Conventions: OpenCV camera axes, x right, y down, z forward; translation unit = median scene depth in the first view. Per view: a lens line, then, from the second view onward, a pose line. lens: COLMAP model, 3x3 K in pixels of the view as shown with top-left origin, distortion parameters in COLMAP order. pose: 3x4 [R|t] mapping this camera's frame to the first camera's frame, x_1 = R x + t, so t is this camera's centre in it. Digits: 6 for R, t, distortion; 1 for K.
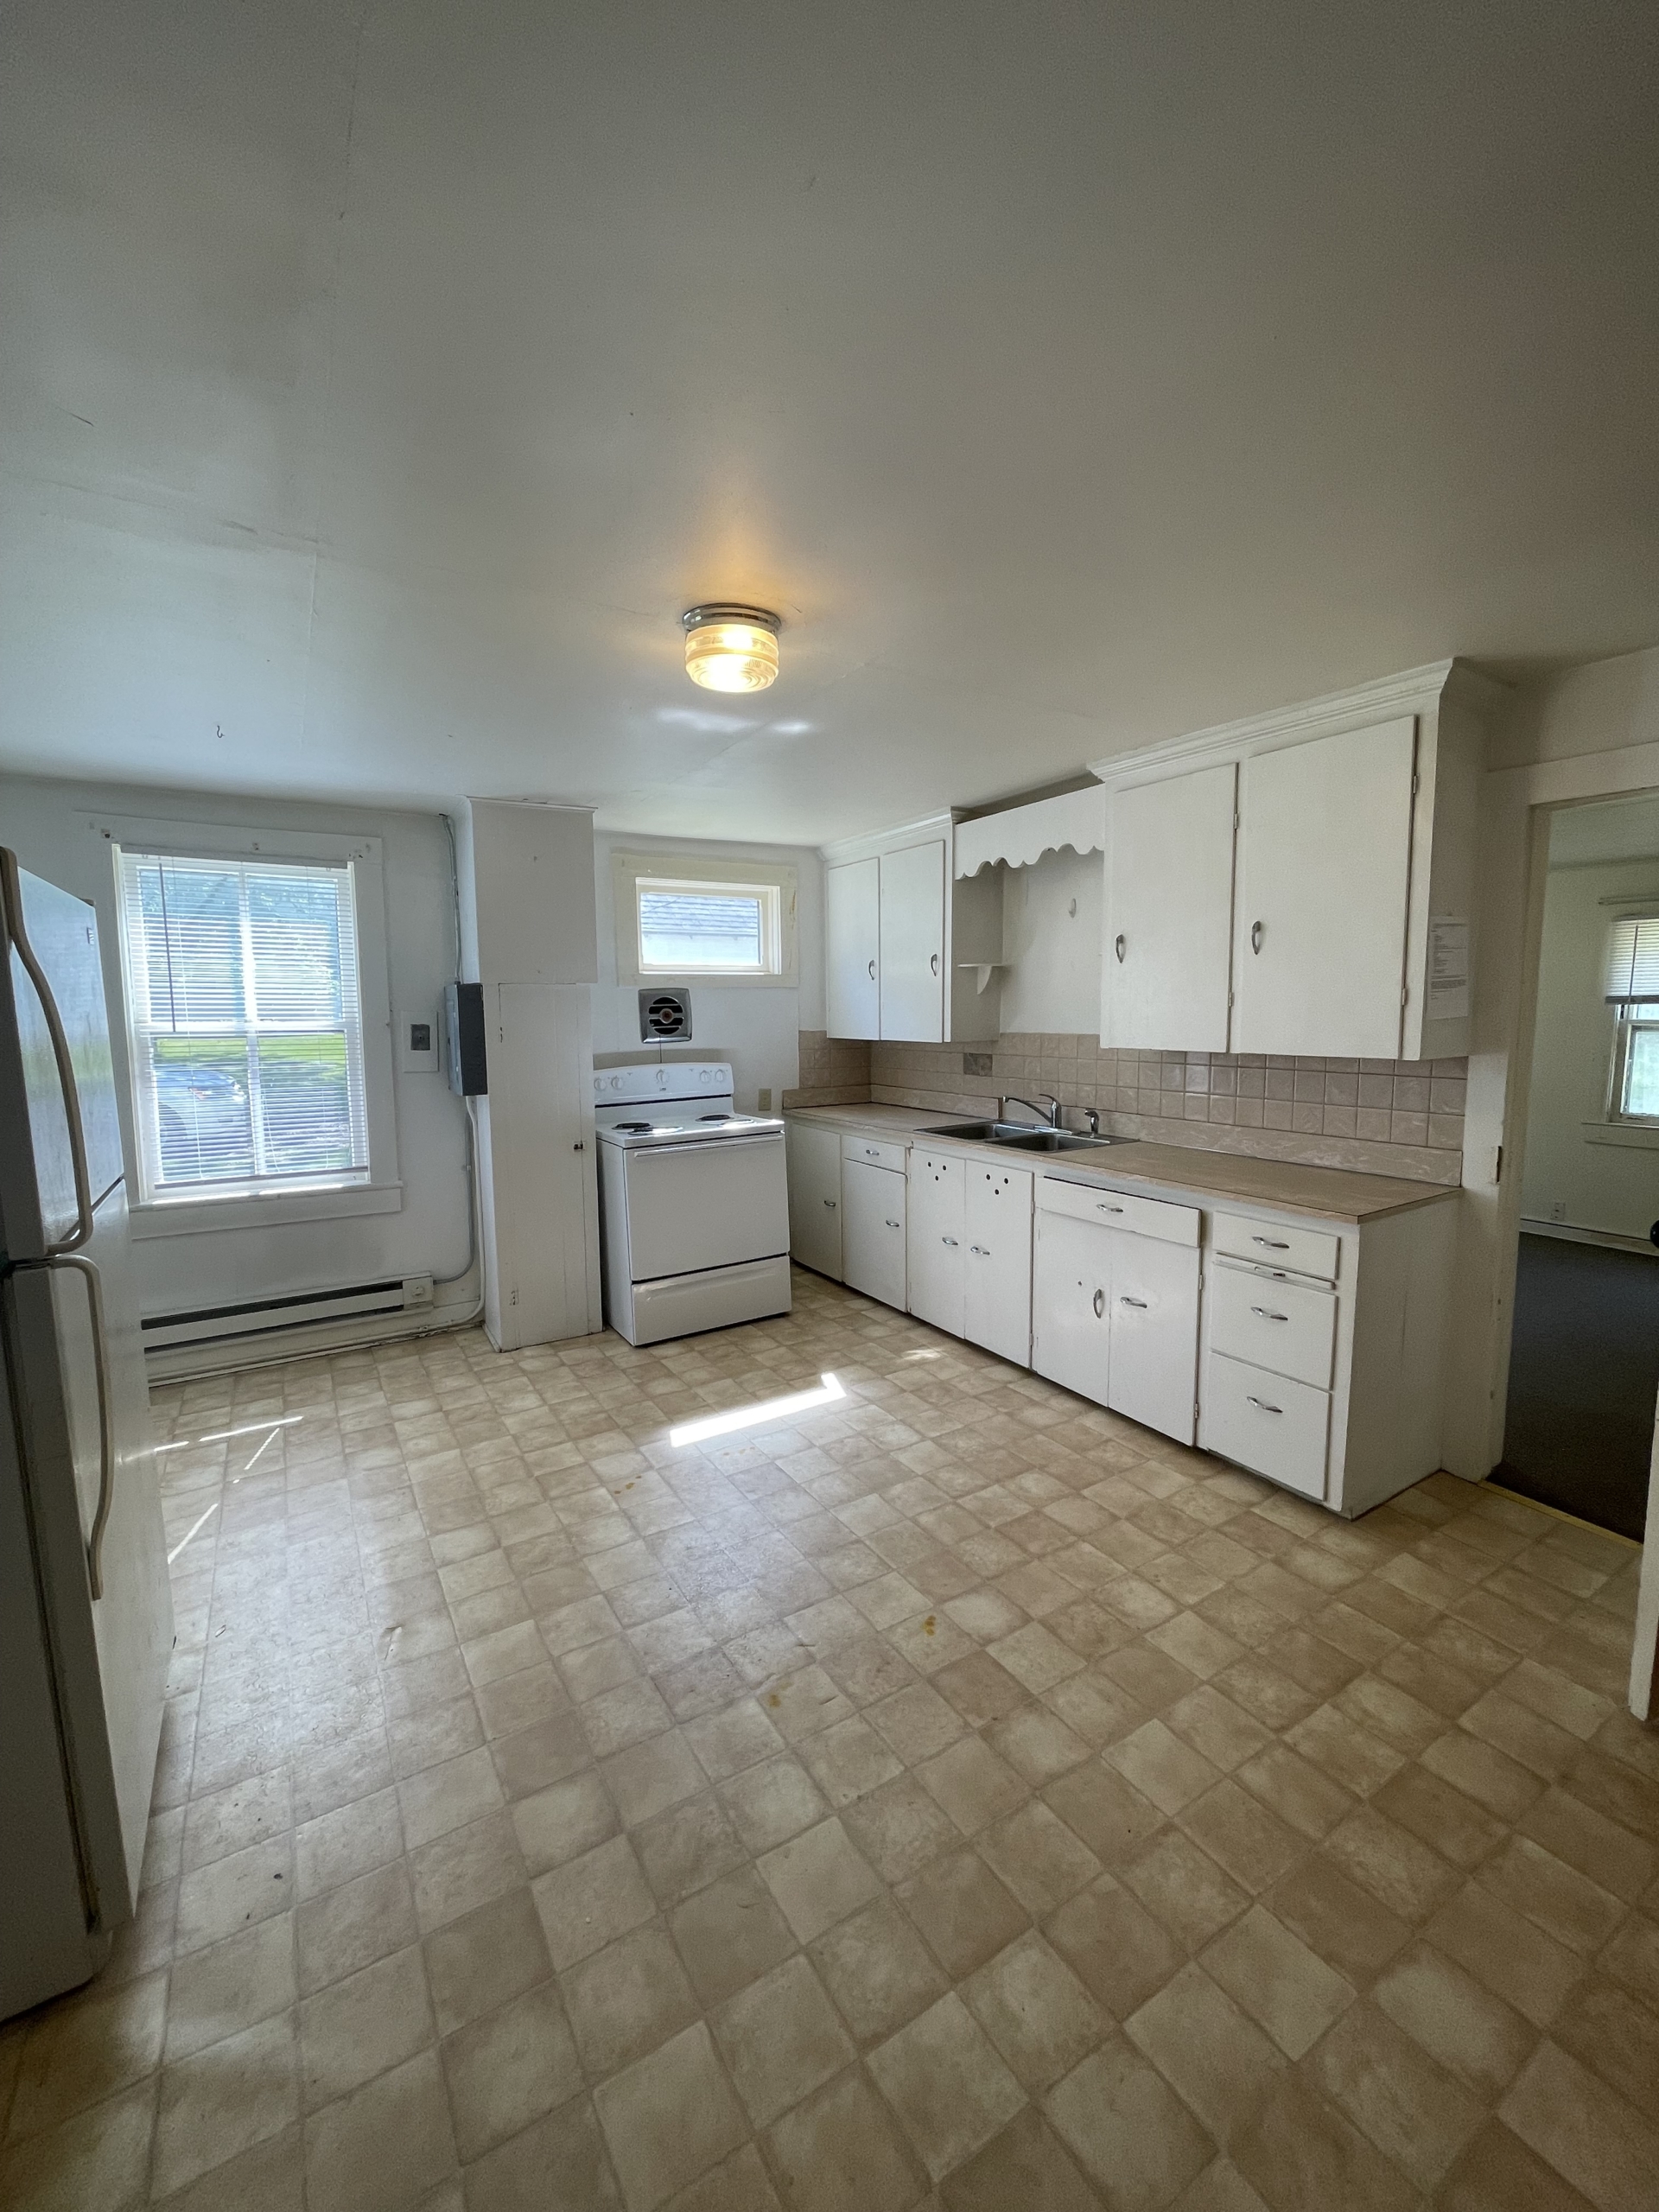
lens RADIAL K [[884.1, 0, 828.8], [0, 884.1, 1116.2], [0, 0, 1]] dist [-0.002349, -0.002547]
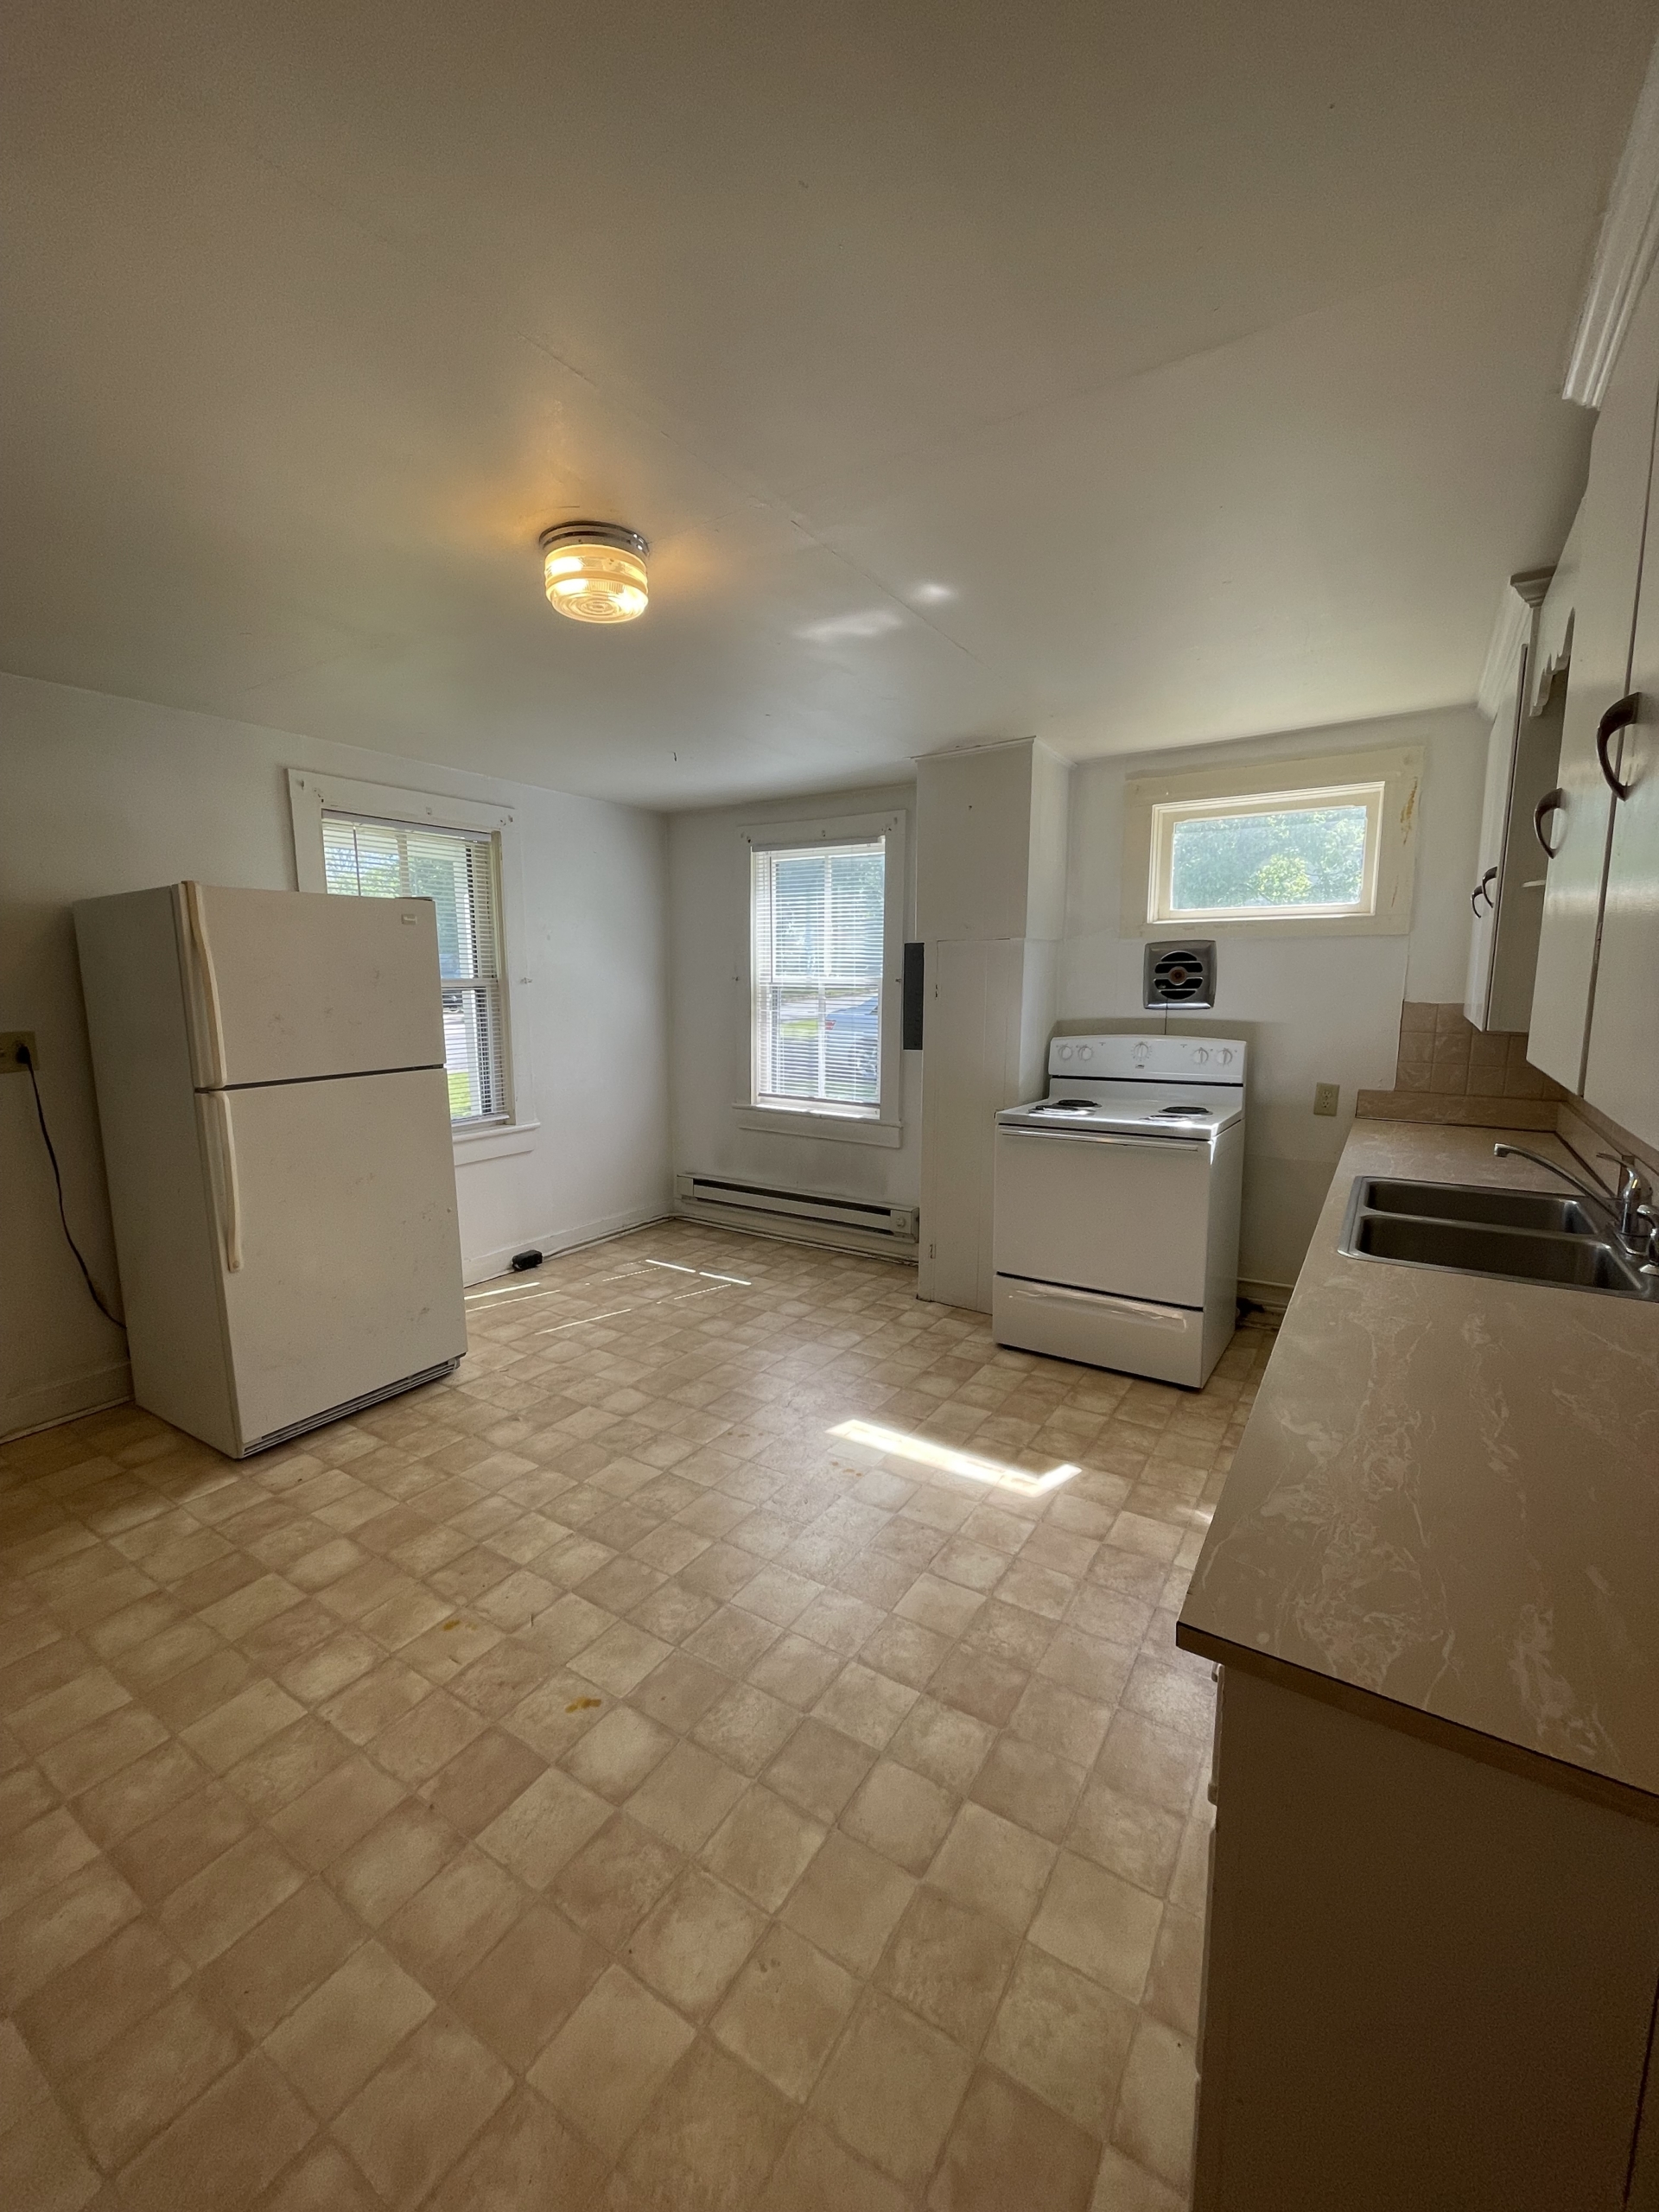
lens RADIAL K [[884.1, 0, 843.1], [0, 884.1, 1112.1], [0, 0, 1]] dist [-0.002349, -0.002547]
pose [[0.437969, 0.148360, -0.886664, 0.525874], [-0.114487, 0.987463, 0.108674, -0.057188], [0.891670, 0.053916, 0.449463, 0.488191]]
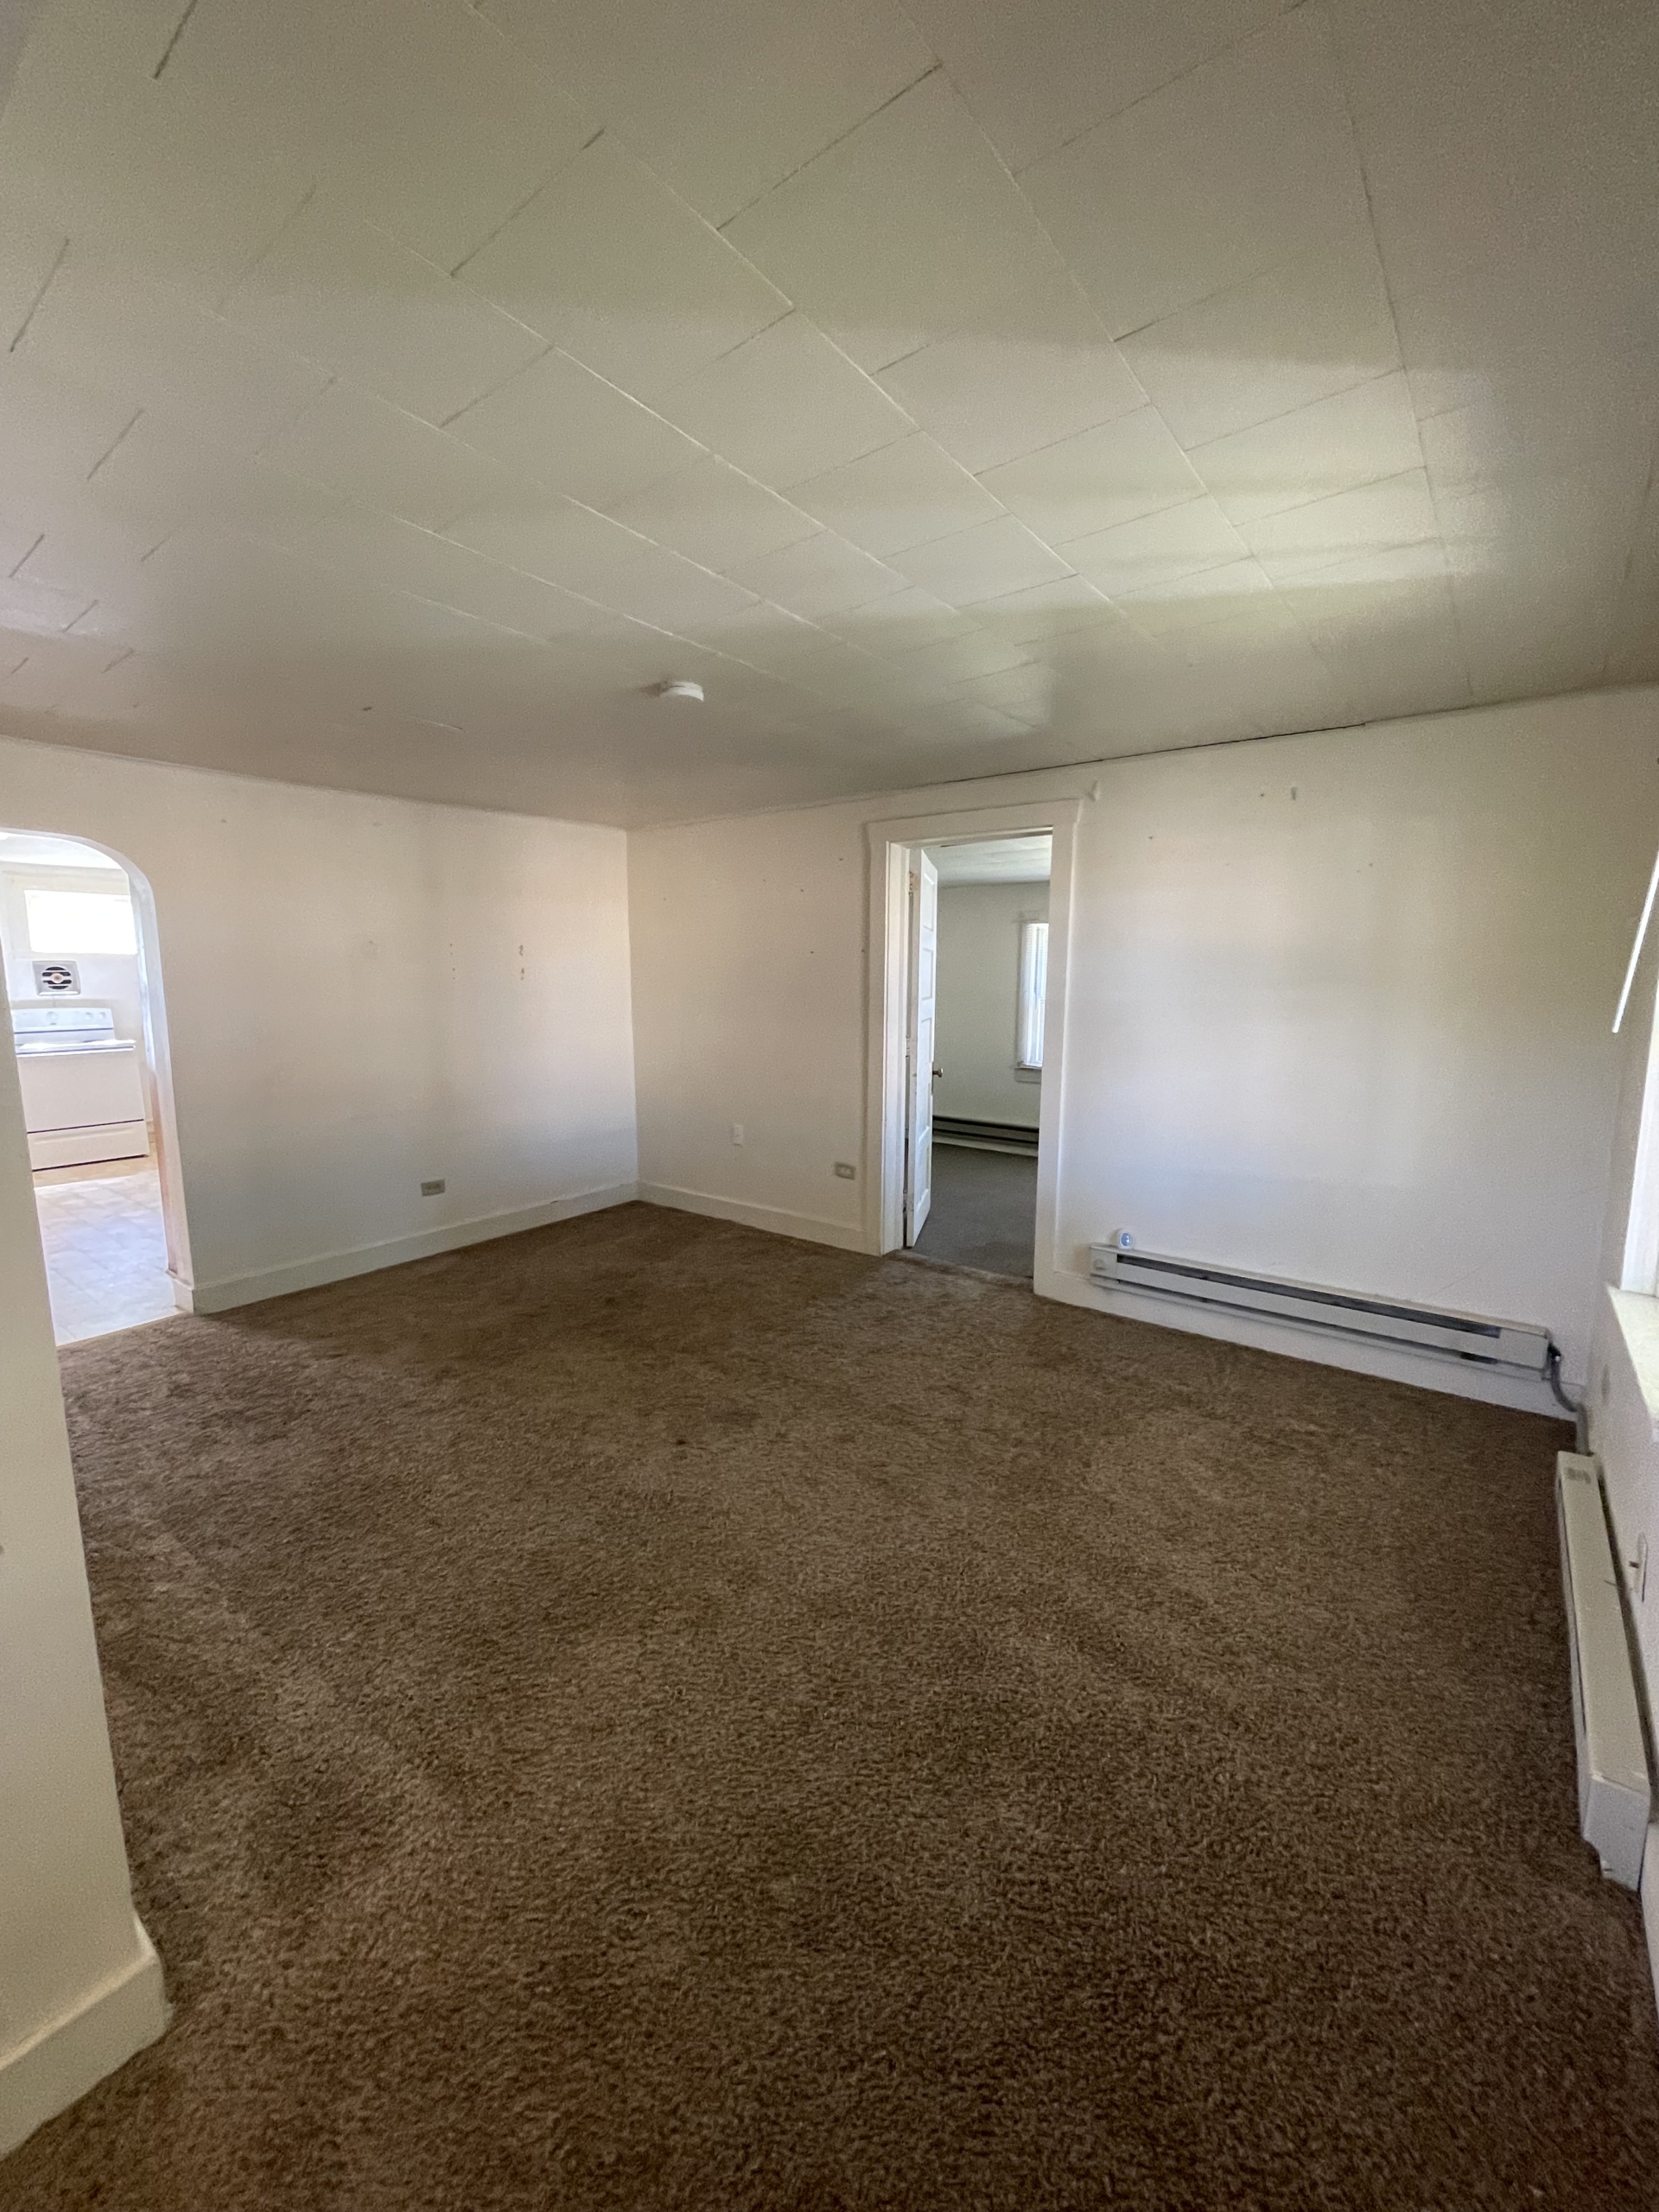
lens RADIAL K [[884.1, 0, 836.9], [0, 884.1, 1099.0], [0, 0, 1]] dist [-0.002349, -0.002547]
pose [[0.932445, -0.034428, 0.359667, 0.706375], [0.026805, 0.999298, 0.026161, 0.128963], [-0.360315, -0.014753, 0.932714, -1.278912]]
